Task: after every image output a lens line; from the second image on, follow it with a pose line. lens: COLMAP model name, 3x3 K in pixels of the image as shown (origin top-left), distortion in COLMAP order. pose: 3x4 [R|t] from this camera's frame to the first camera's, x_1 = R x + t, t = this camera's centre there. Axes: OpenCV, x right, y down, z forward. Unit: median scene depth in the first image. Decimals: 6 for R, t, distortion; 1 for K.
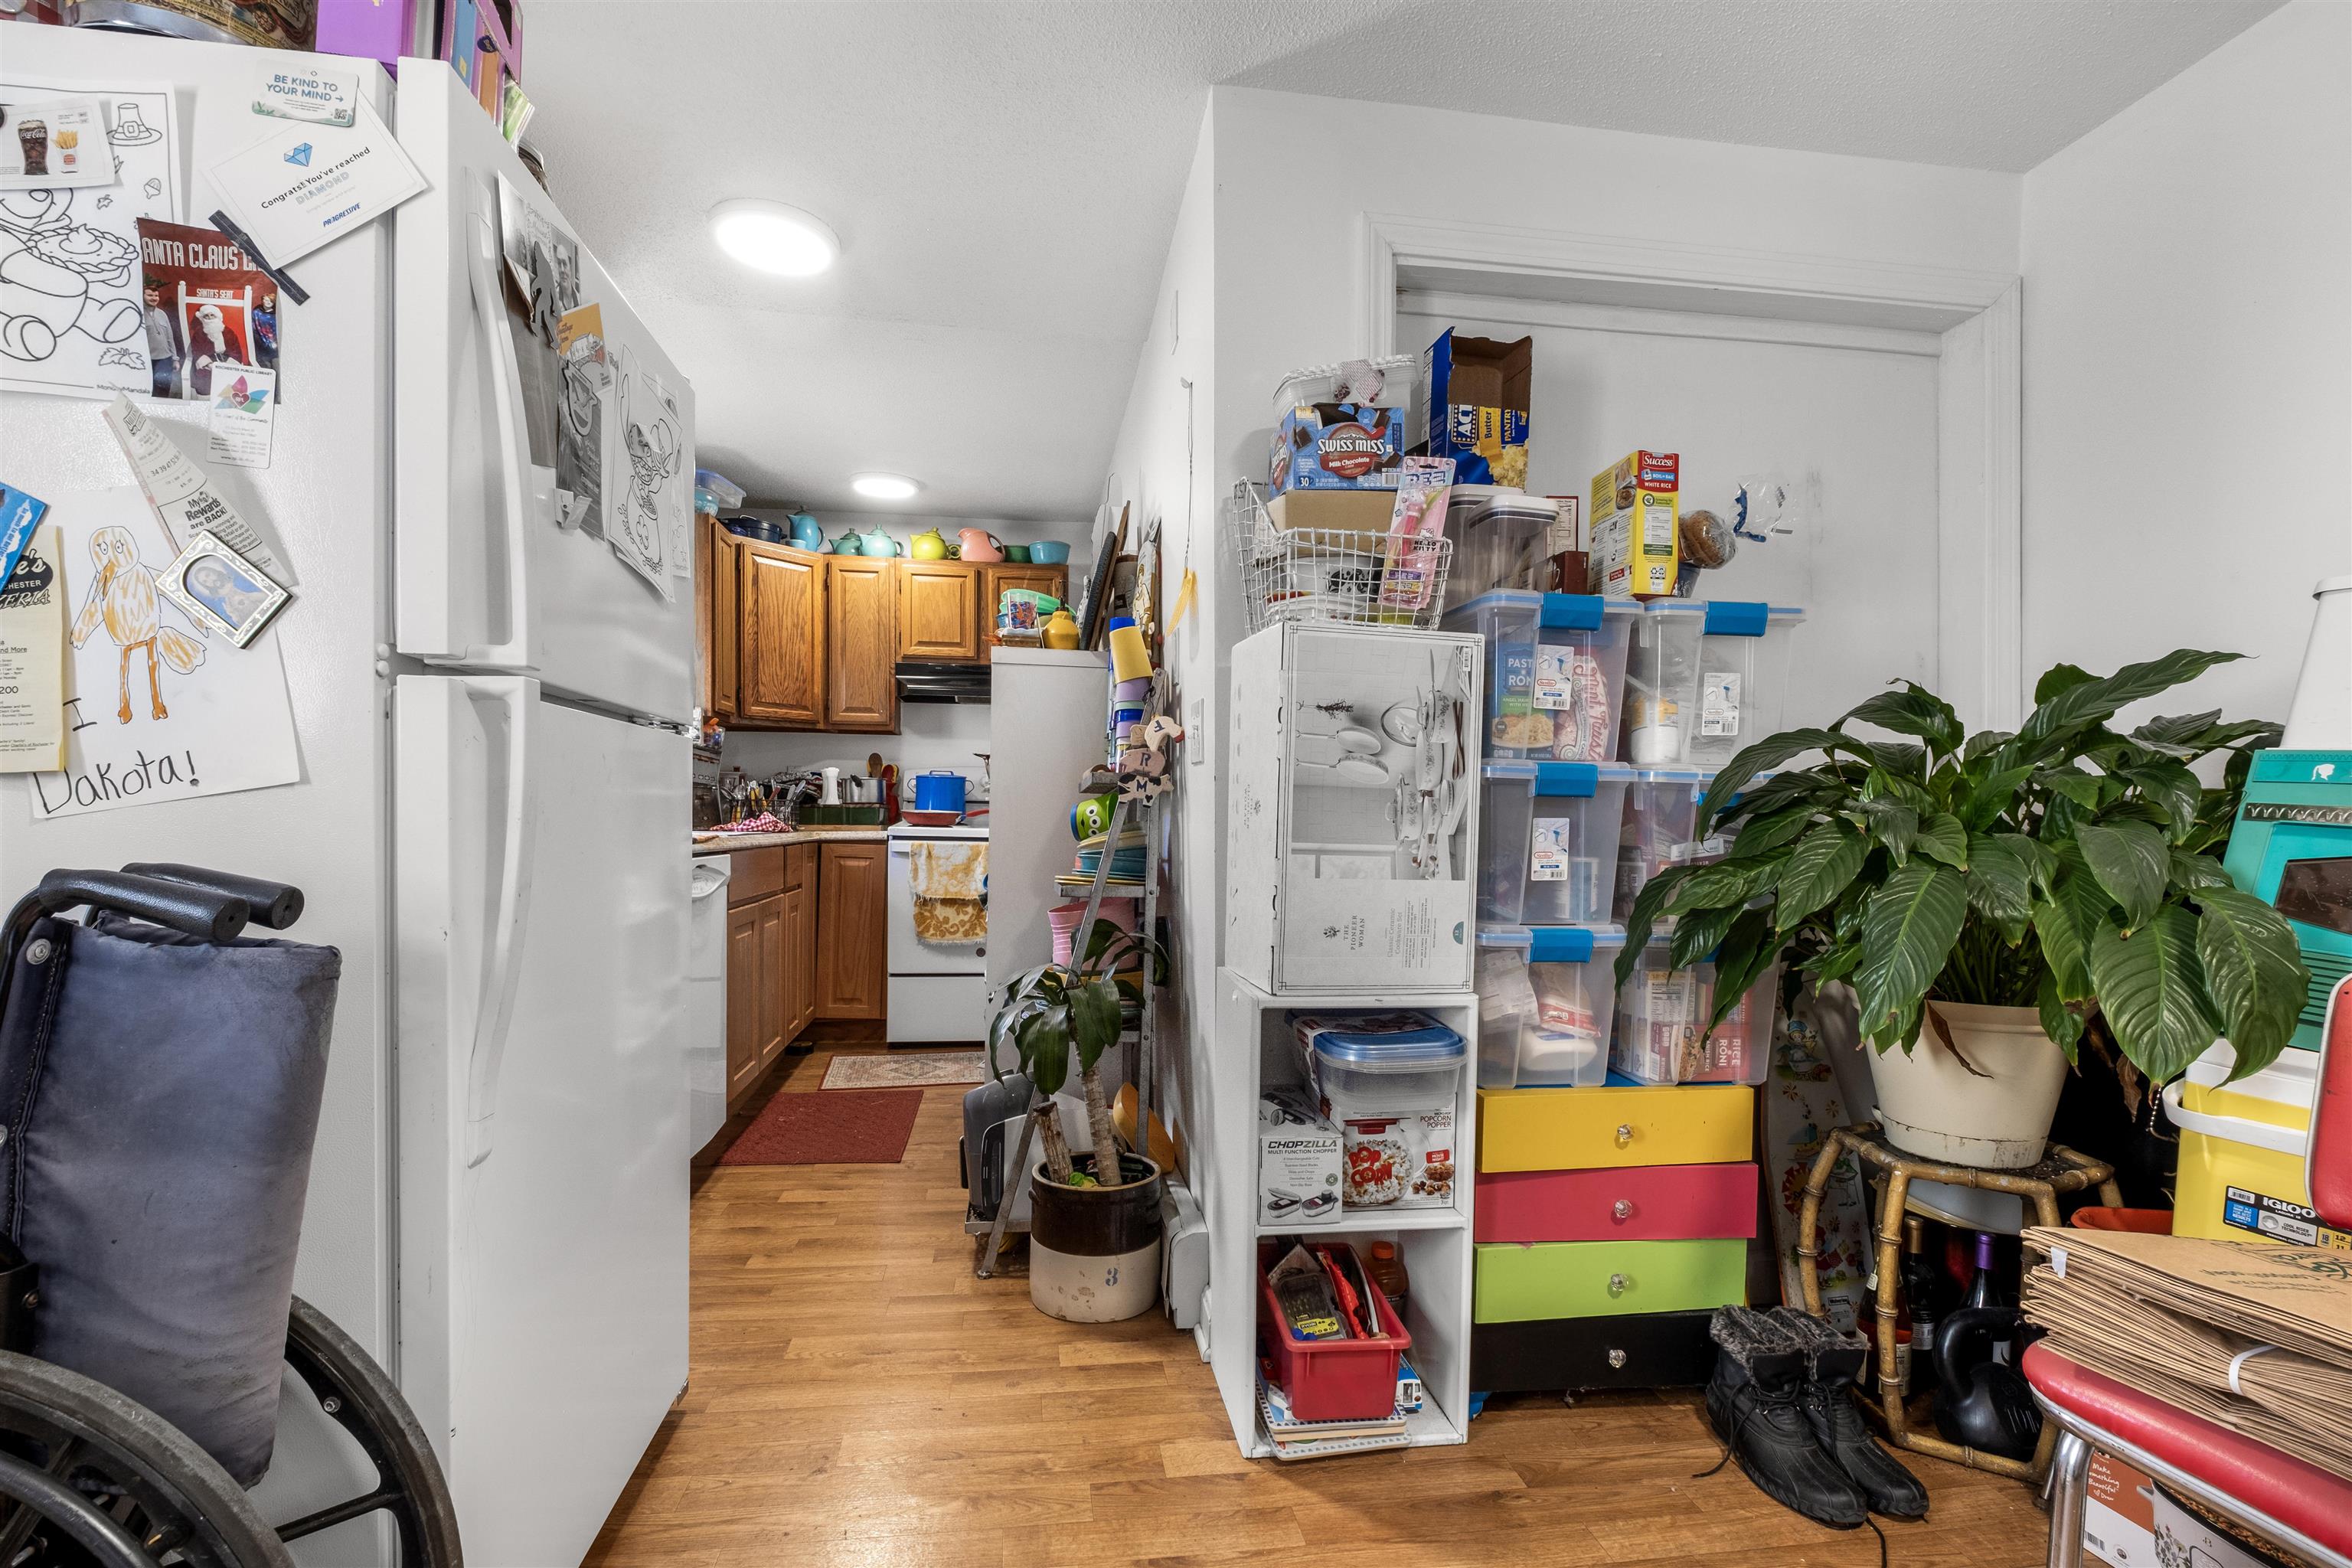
lens RADIAL K [[1044.2, 0, 1176.0], [0, 1044.2, 784.0], [0, 0, 1]] dist [-0.000873, -0.000752]
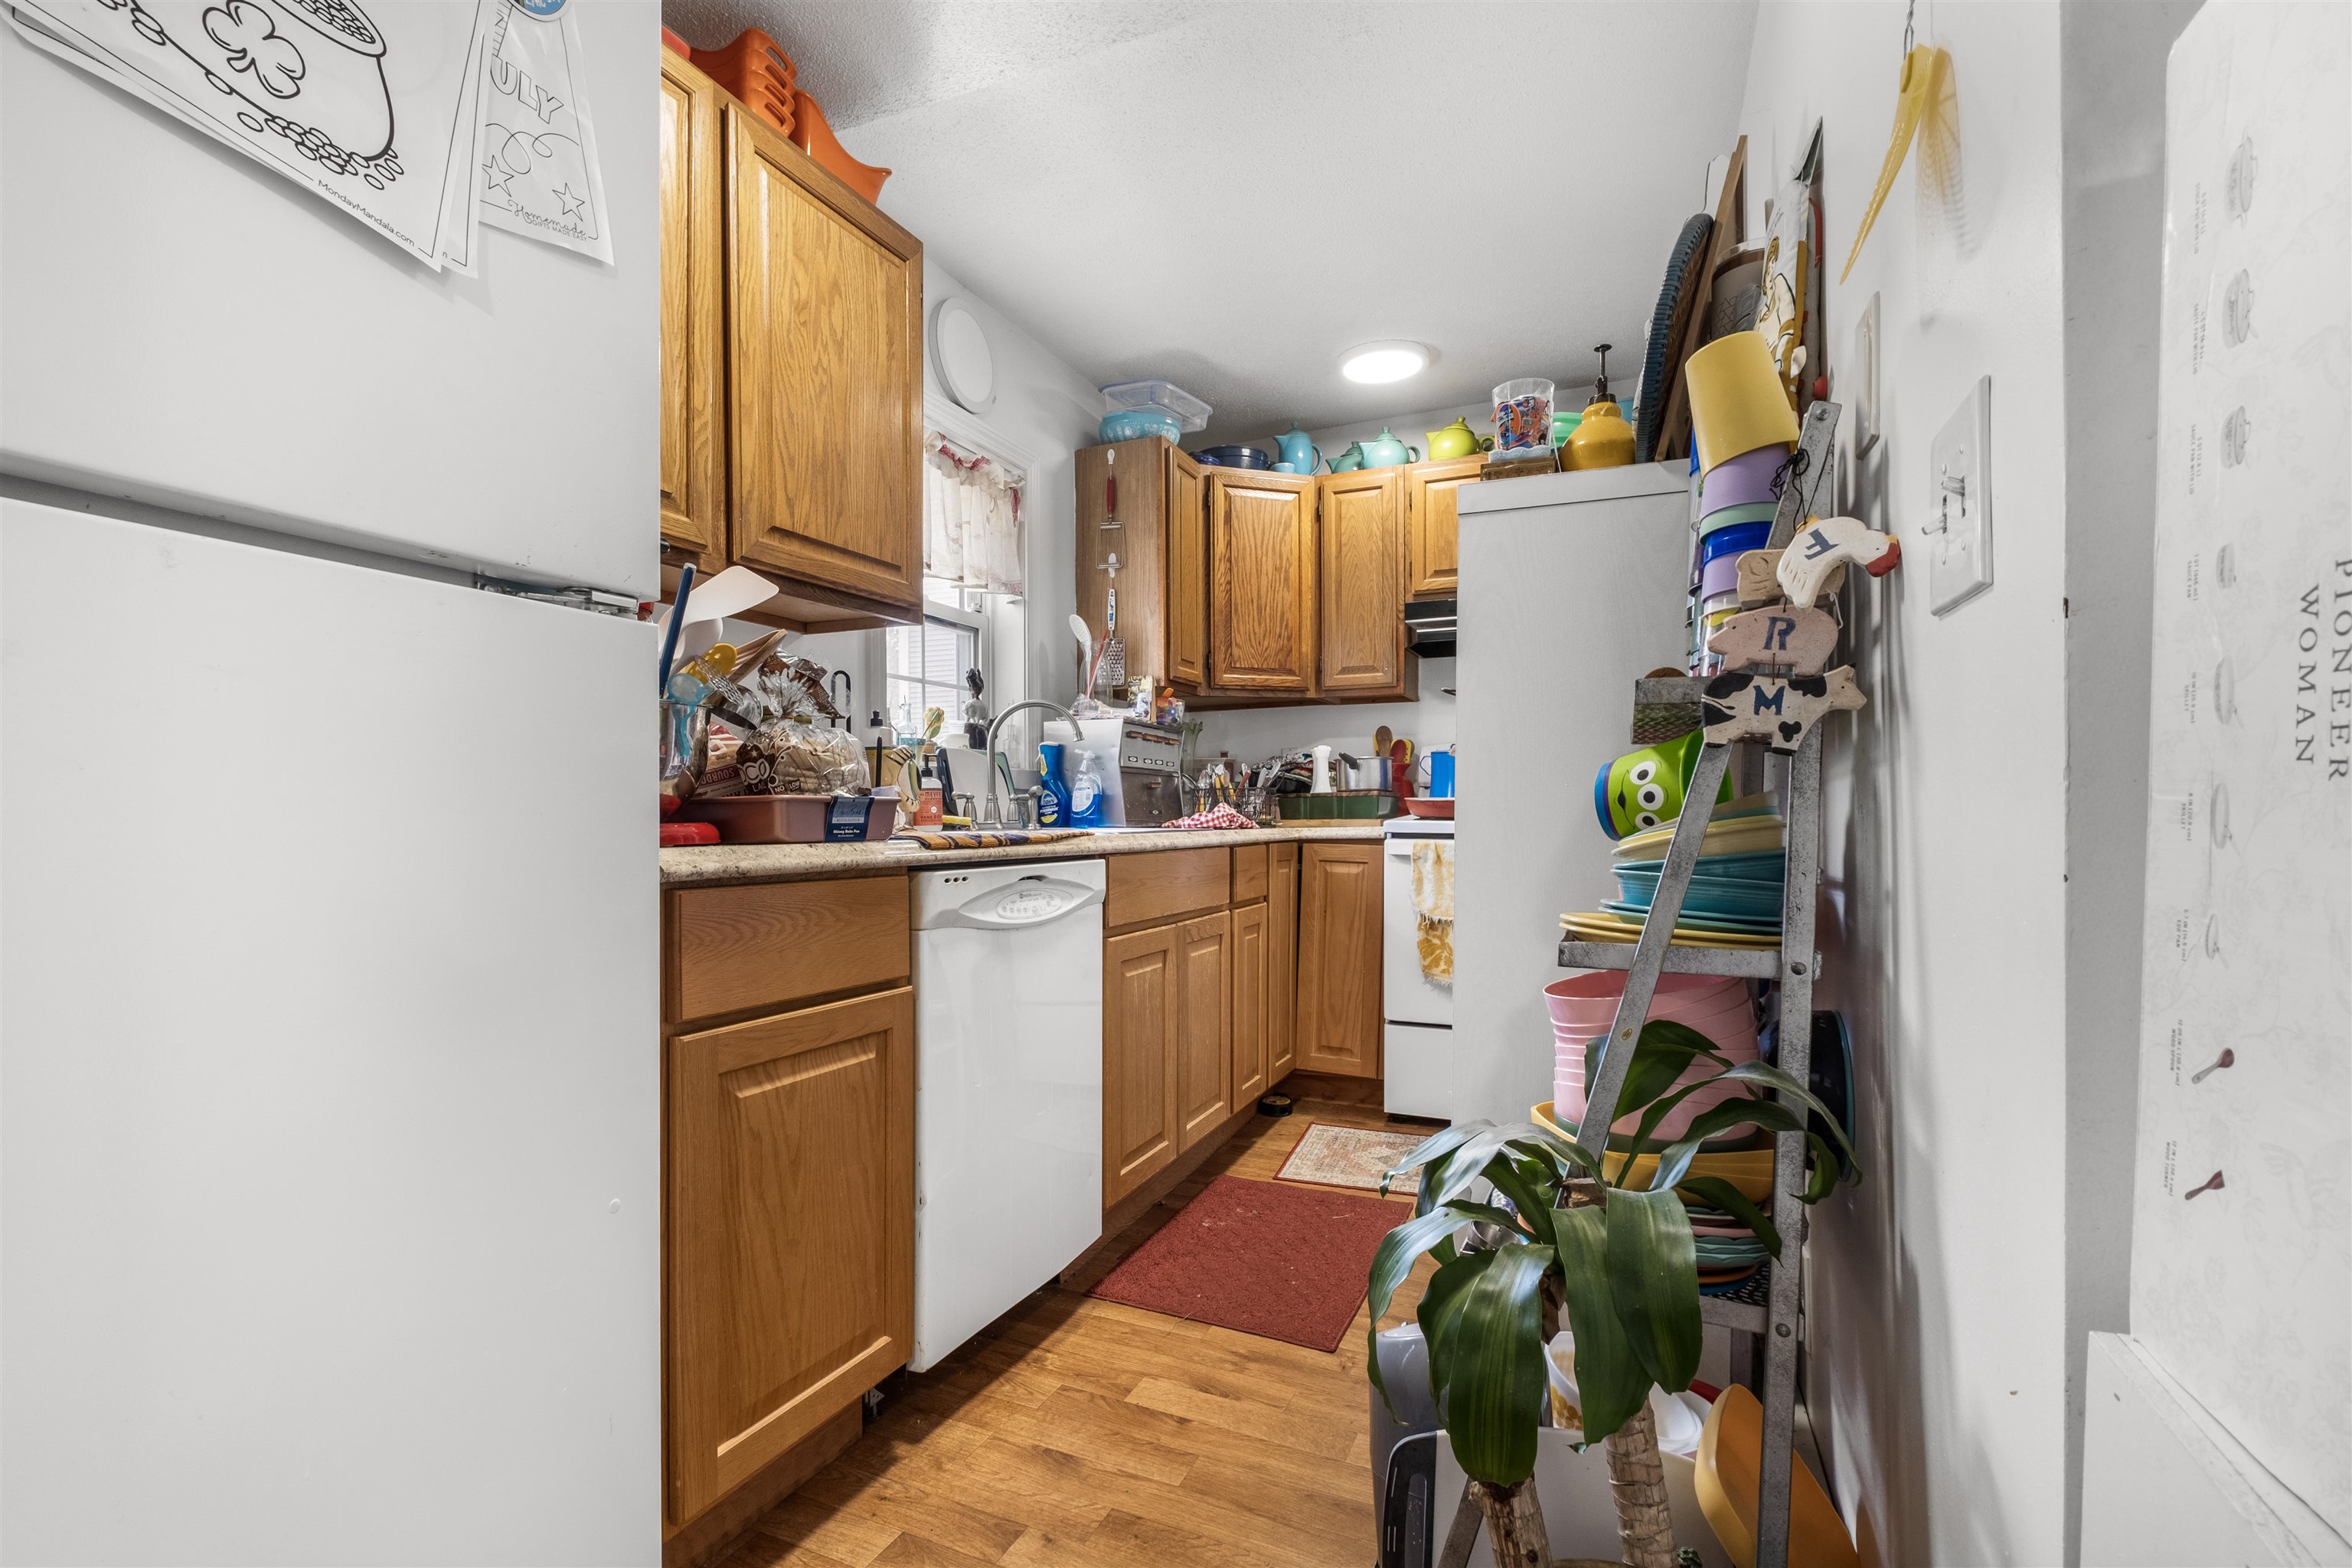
lens RADIAL K [[1034.3, 0, 1177.8], [0, 1034.3, 842.2], [0, 0, 1]] dist [0.000111, -0.000188]
pose [[0.842552, -0.001422, -0.538613, -0.006076], [0.032141, 0.998347, 0.047642, 0.017331], [0.537655, -0.057452, 0.841205, 0.317881]]
